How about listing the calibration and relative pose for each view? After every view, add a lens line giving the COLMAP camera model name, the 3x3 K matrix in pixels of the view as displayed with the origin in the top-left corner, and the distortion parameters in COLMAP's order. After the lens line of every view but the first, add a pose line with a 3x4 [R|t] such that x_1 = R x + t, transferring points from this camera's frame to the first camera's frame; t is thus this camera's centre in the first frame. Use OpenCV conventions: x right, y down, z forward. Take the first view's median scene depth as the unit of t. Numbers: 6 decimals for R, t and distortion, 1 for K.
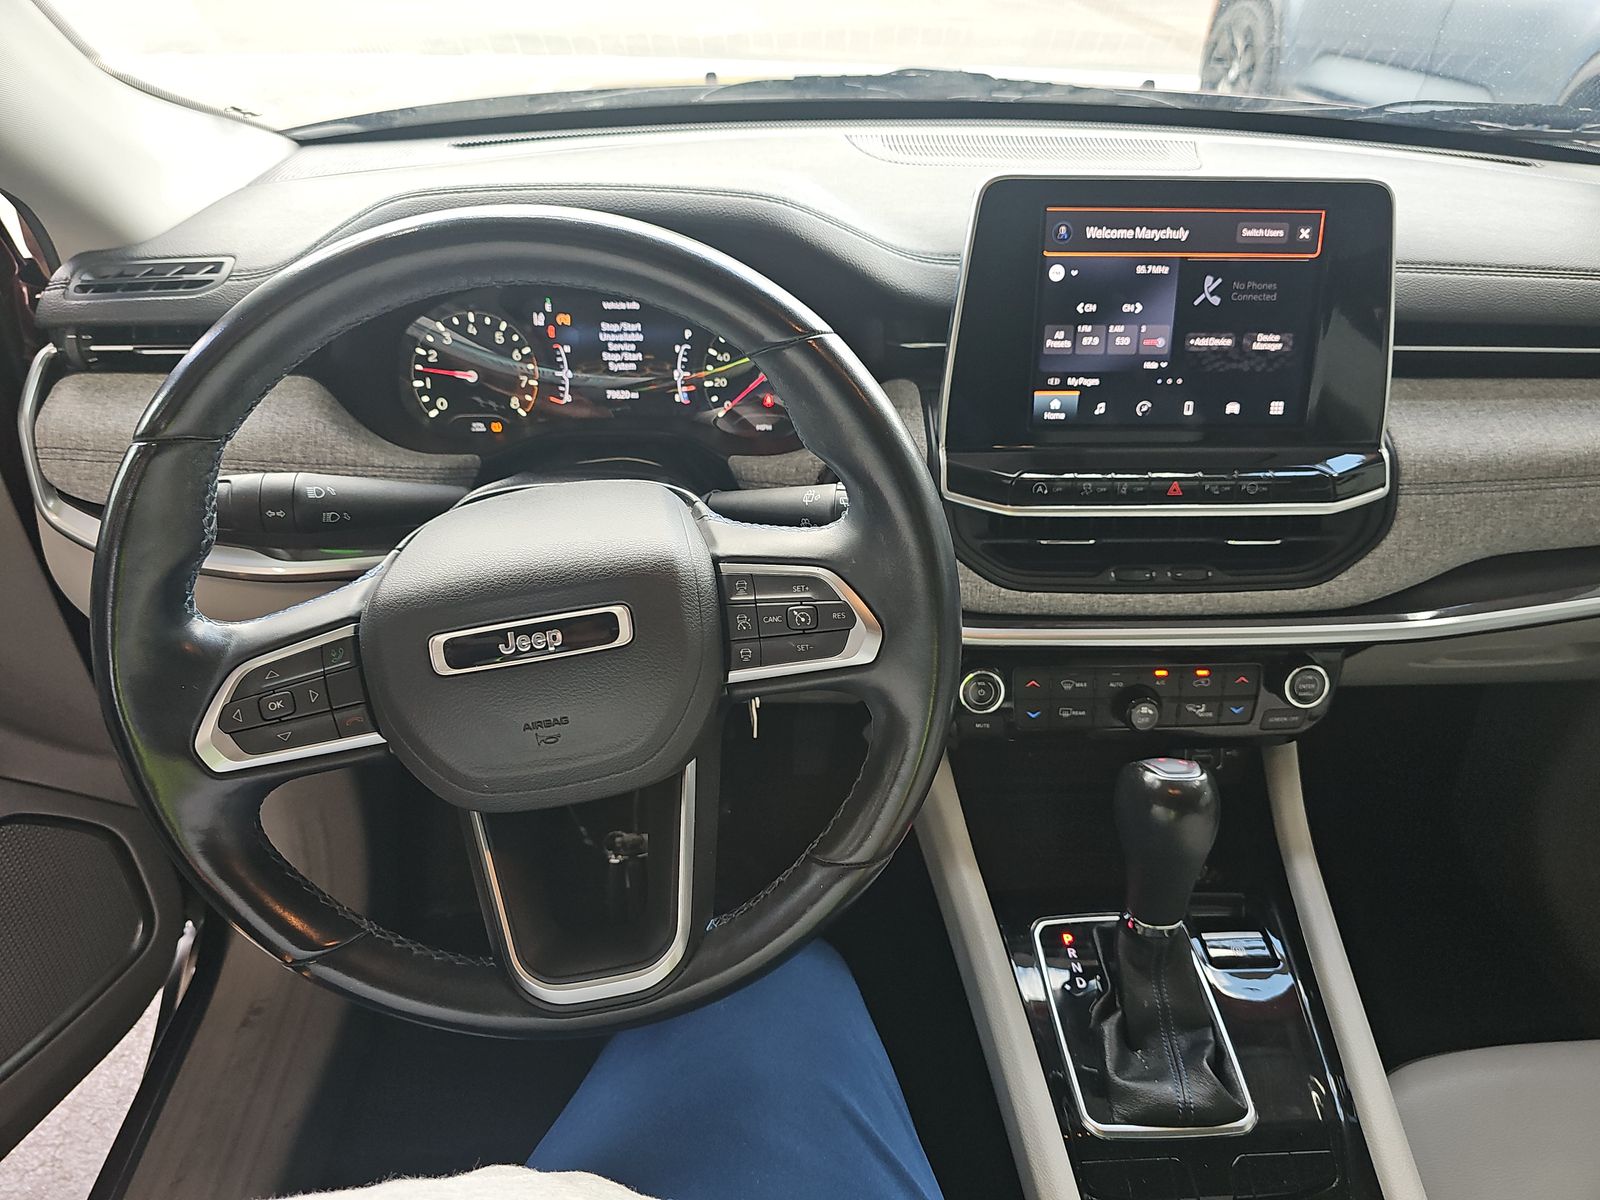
lens RADIAL K [[1054.2, 0, 800.0], [0, 1054.2, 600.0], [0, 0, 1]] dist [0.034496, -0.042660]
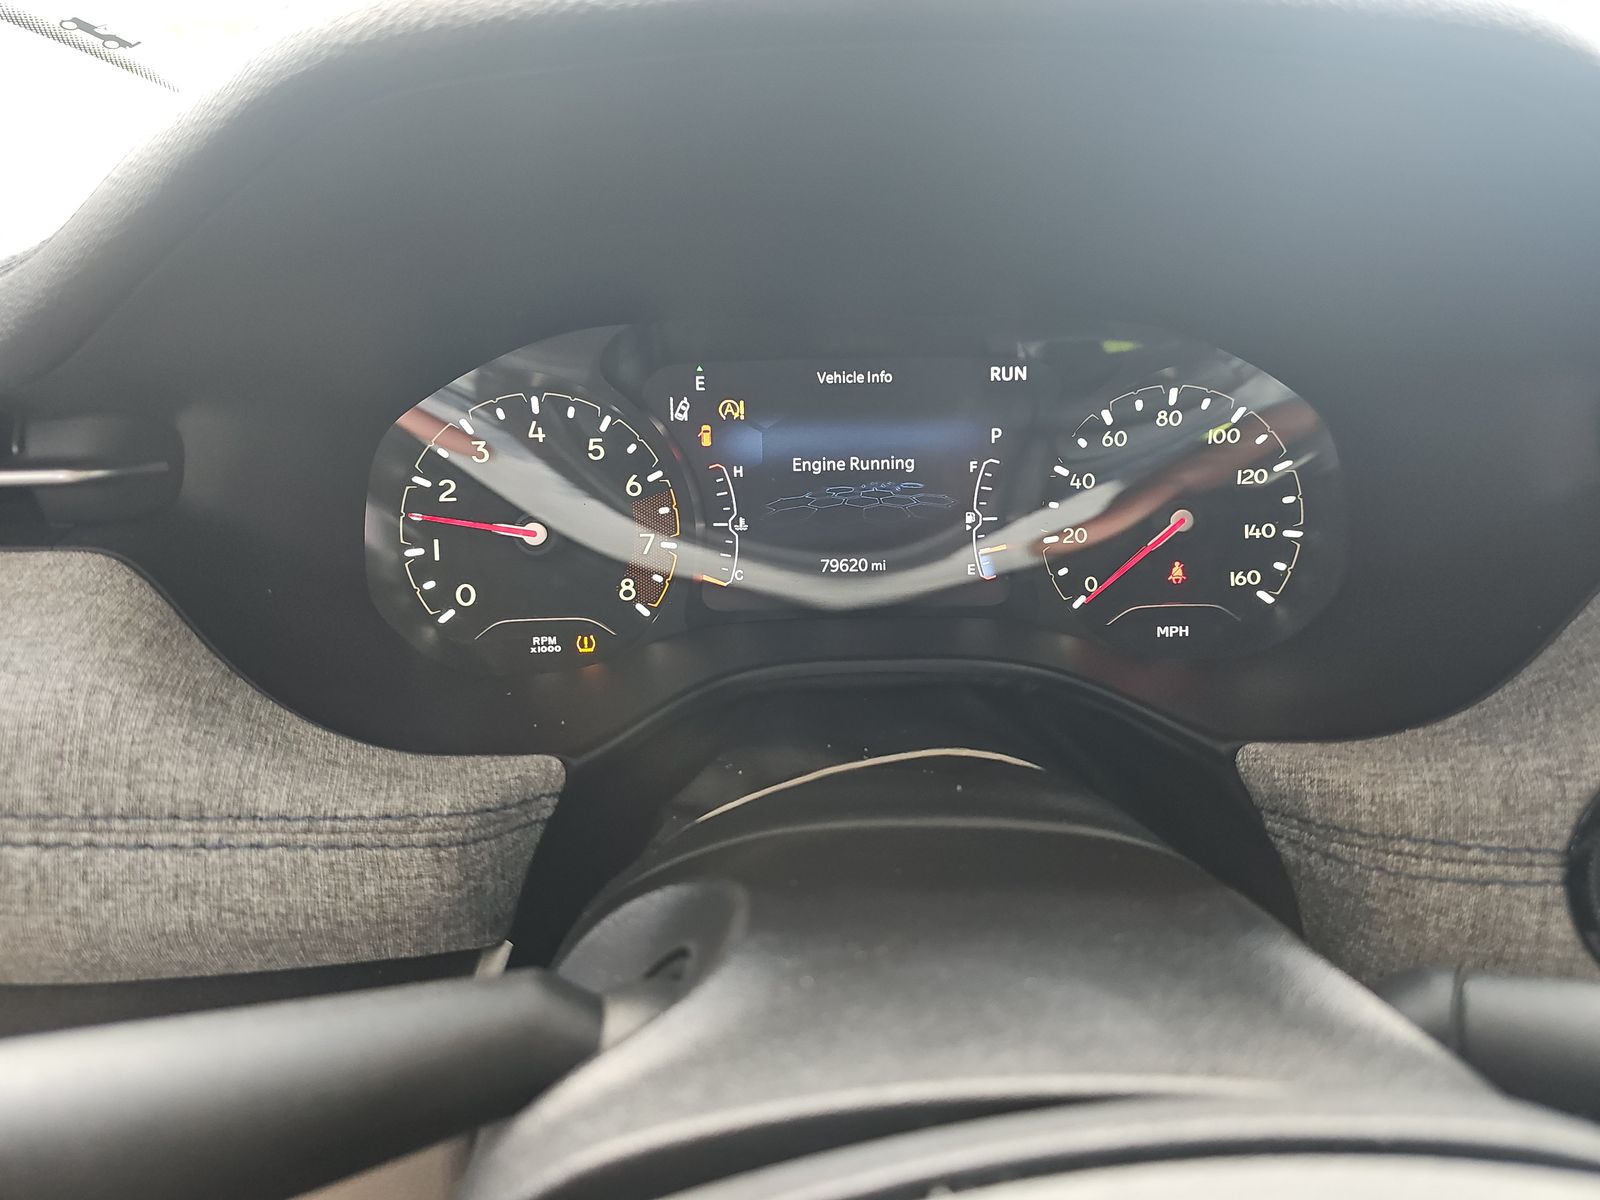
lens RADIAL K [[1054.2, 0, 800.0], [0, 1054.2, 600.0], [0, 0, 1]] dist [0.034496, -0.042660]
pose [[0.999702, -0.013803, -0.020116, -0.224063], [0.011368, 0.993123, -0.116525, -0.154508], [0.021586, 0.116262, 0.992984, 0.666660]]
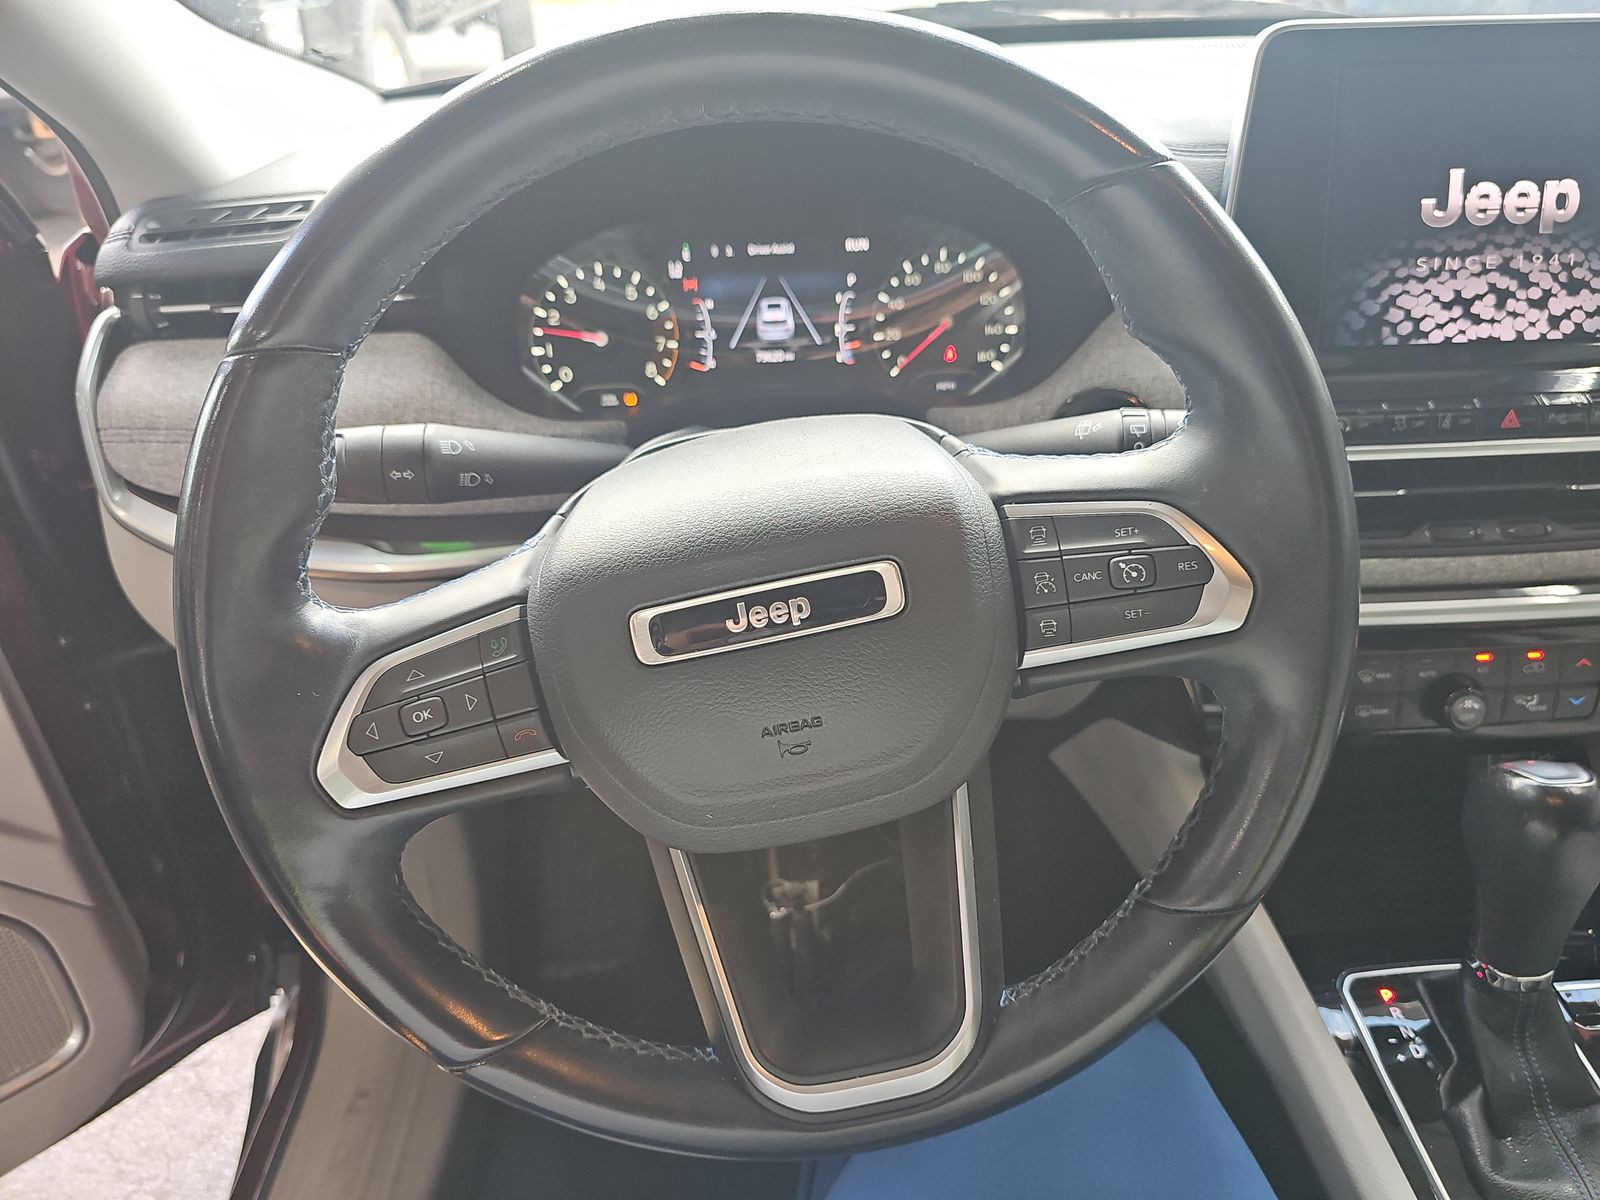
lens RADIAL K [[1062.9, 0, 820.1], [0, 1062.9, 627.6], [0, 0, 1]] dist [0.020283, -0.033112]
pose [[0.998763, -0.036693, -0.033550, -0.137361], [0.036268, 0.999255, -0.013201, 0.041640], [0.034009, 0.011967, 0.999350, 0.192720]]
